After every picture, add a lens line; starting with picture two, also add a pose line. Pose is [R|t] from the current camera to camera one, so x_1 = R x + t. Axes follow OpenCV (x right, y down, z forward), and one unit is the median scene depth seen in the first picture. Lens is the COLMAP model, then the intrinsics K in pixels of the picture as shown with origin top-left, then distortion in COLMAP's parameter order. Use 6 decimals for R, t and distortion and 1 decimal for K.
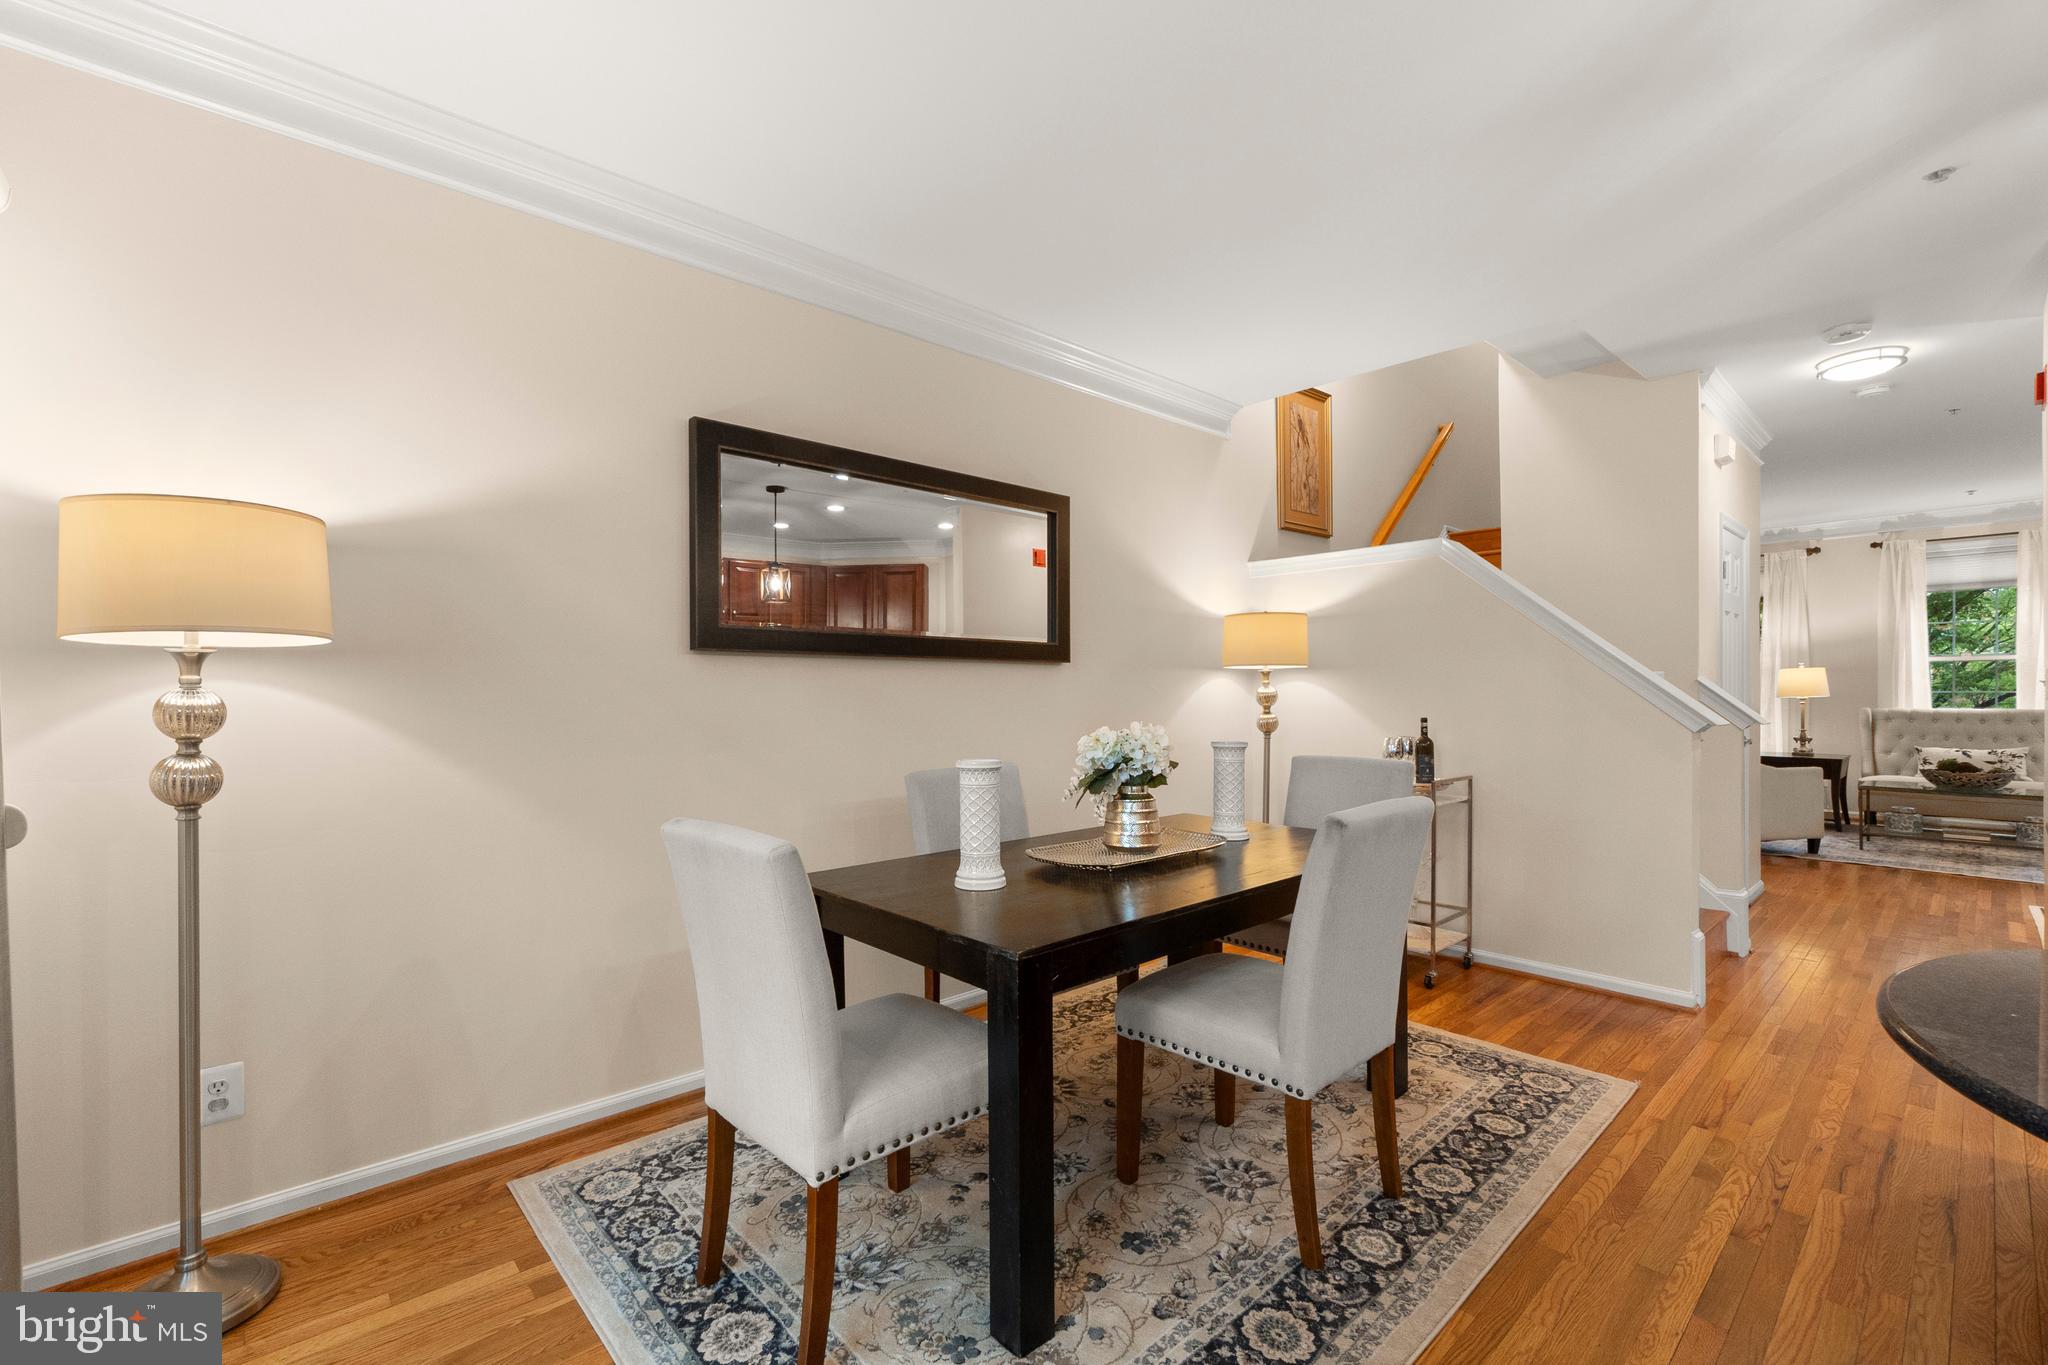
lens RADIAL K [[886.6, 0, 1013.8], [0, 886.6, 696.7], [0, 0, 1]] dist [-0.005569, 0.001901]
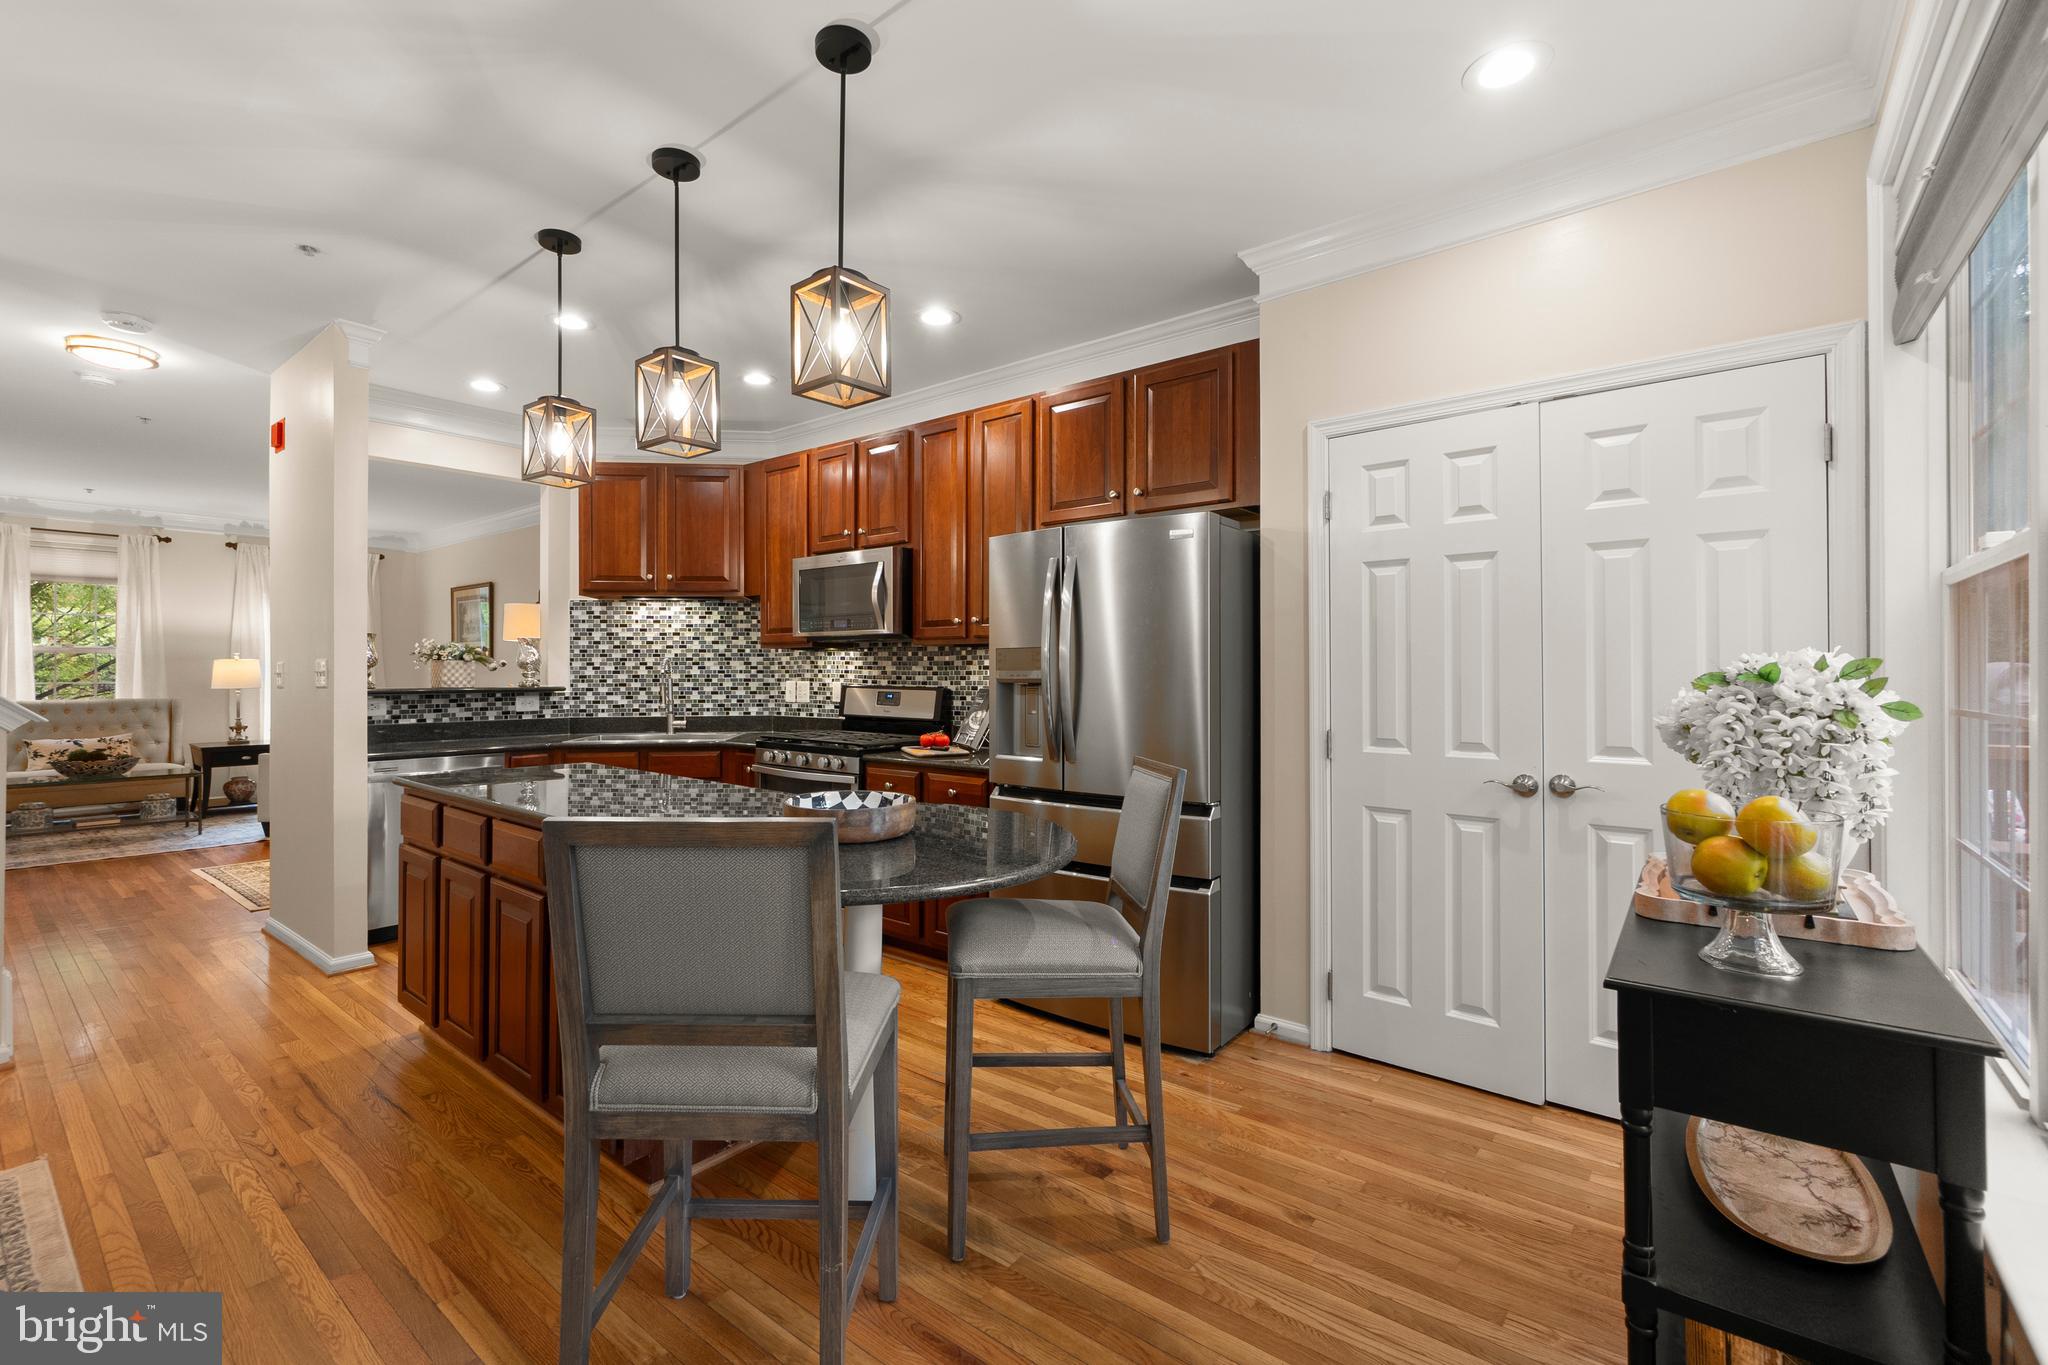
lens RADIAL K [[886.6, 0, 1007.4], [0, 886.6, 665.8], [0, 0, 1]] dist [-0.005569, 0.001901]
pose [[-0.150345, 0.015379, 0.988514, -0.181122], [0.008882, 0.999860, -0.014205, -0.001918], [-0.988594, 0.006644, -0.150460, 0.166460]]
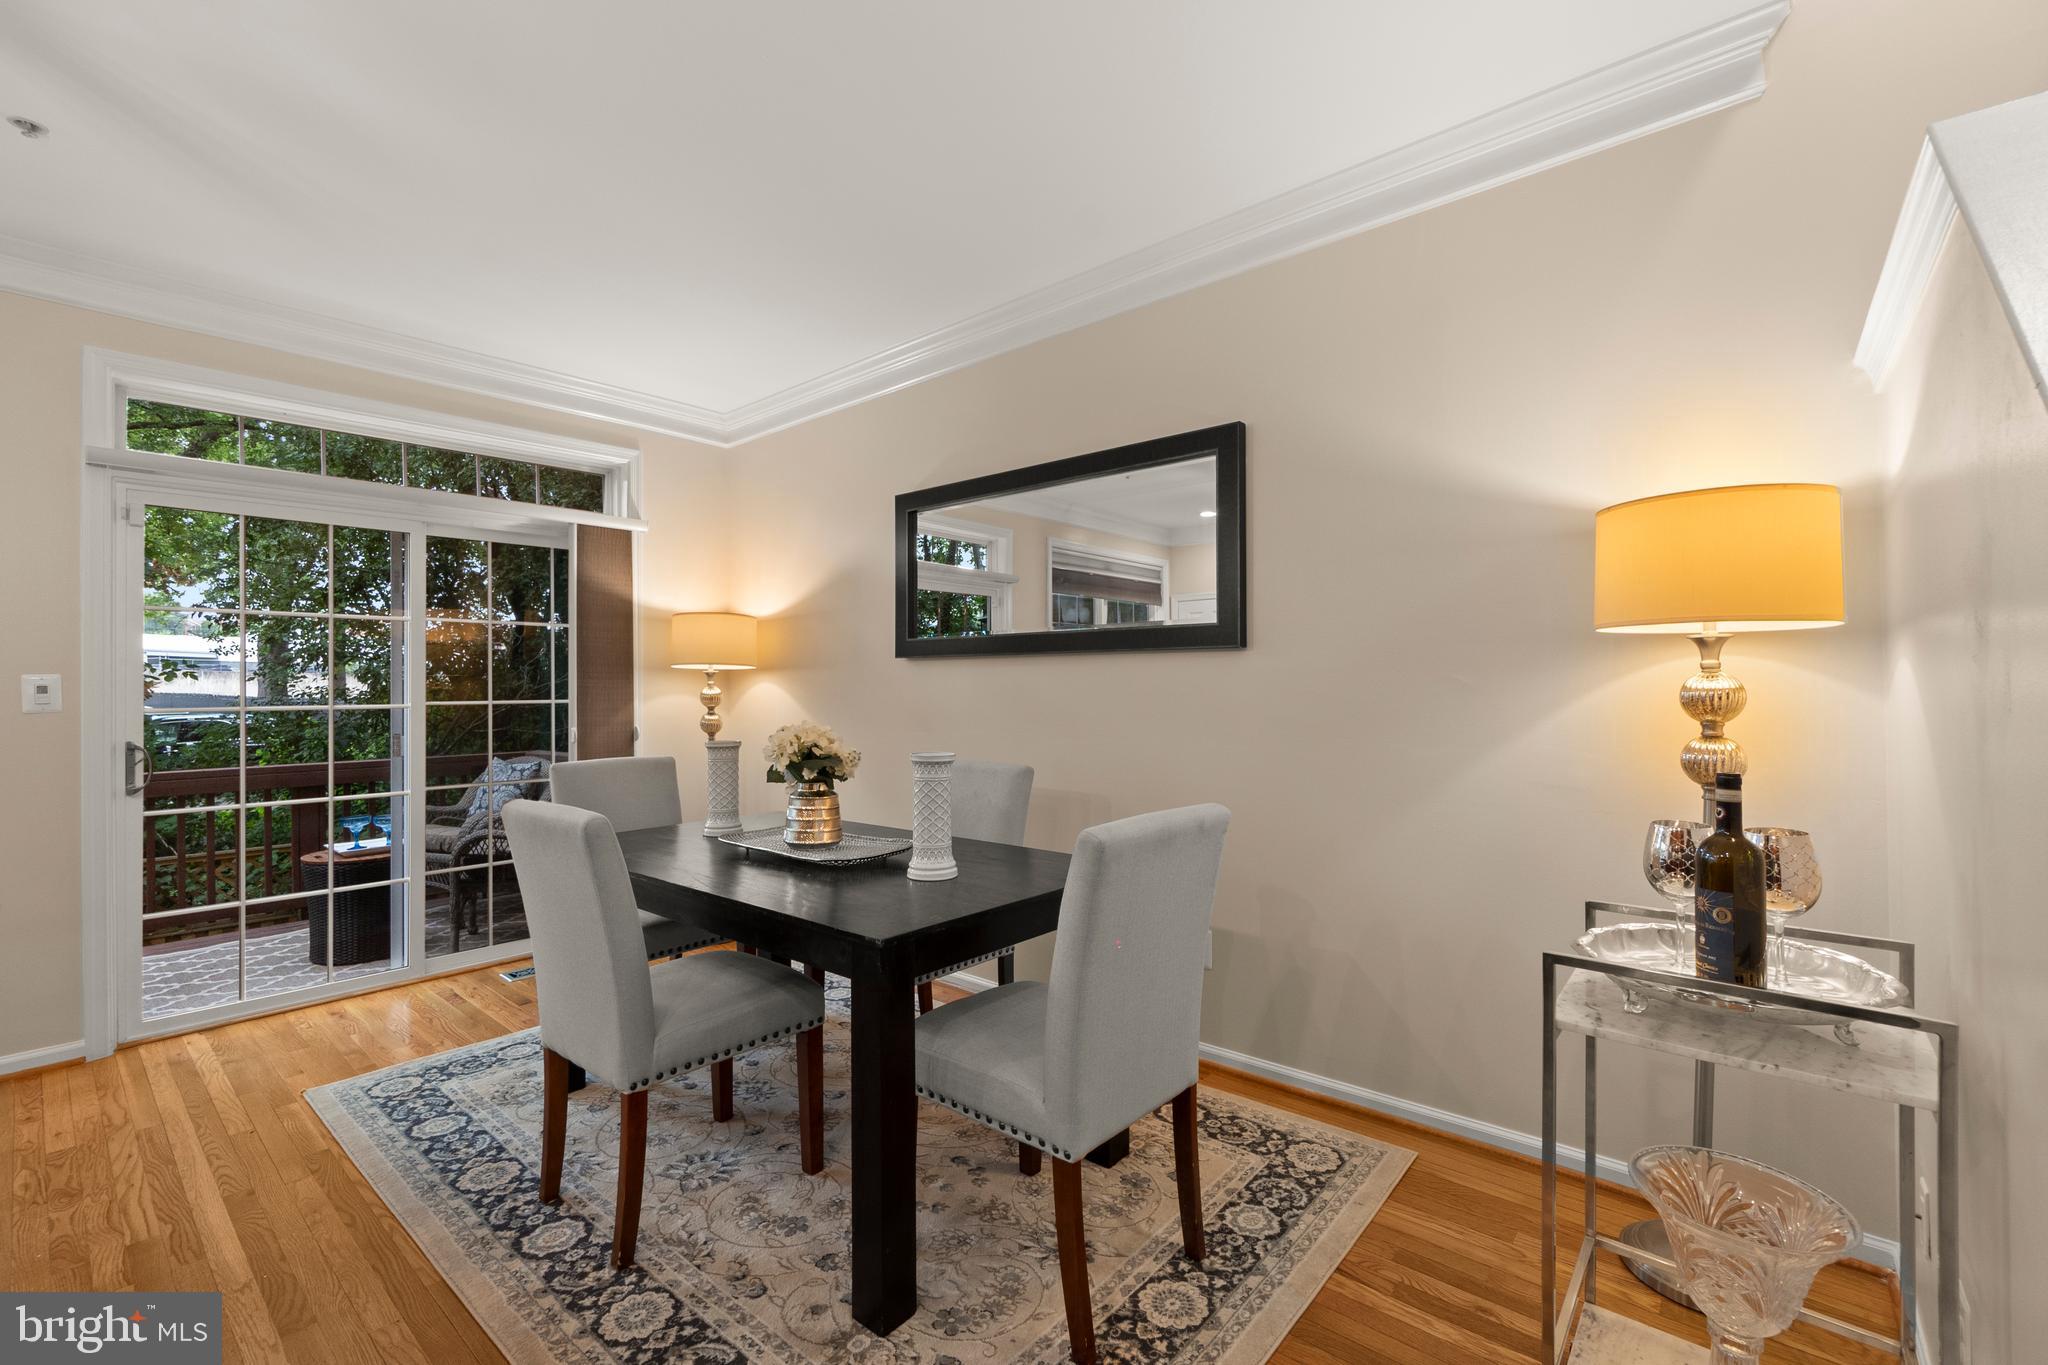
lens RADIAL K [[886.6, 0, 1021.8], [0, 886.6, 678.7], [0, 0, 1]] dist [-0.005569, 0.001901]
pose [[0.114986, -0.004946, -0.993355, 0.769130], [0.001924, 0.999987, -0.004756, -0.009186], [0.993365, -0.001364, 0.114994, 0.735975]]
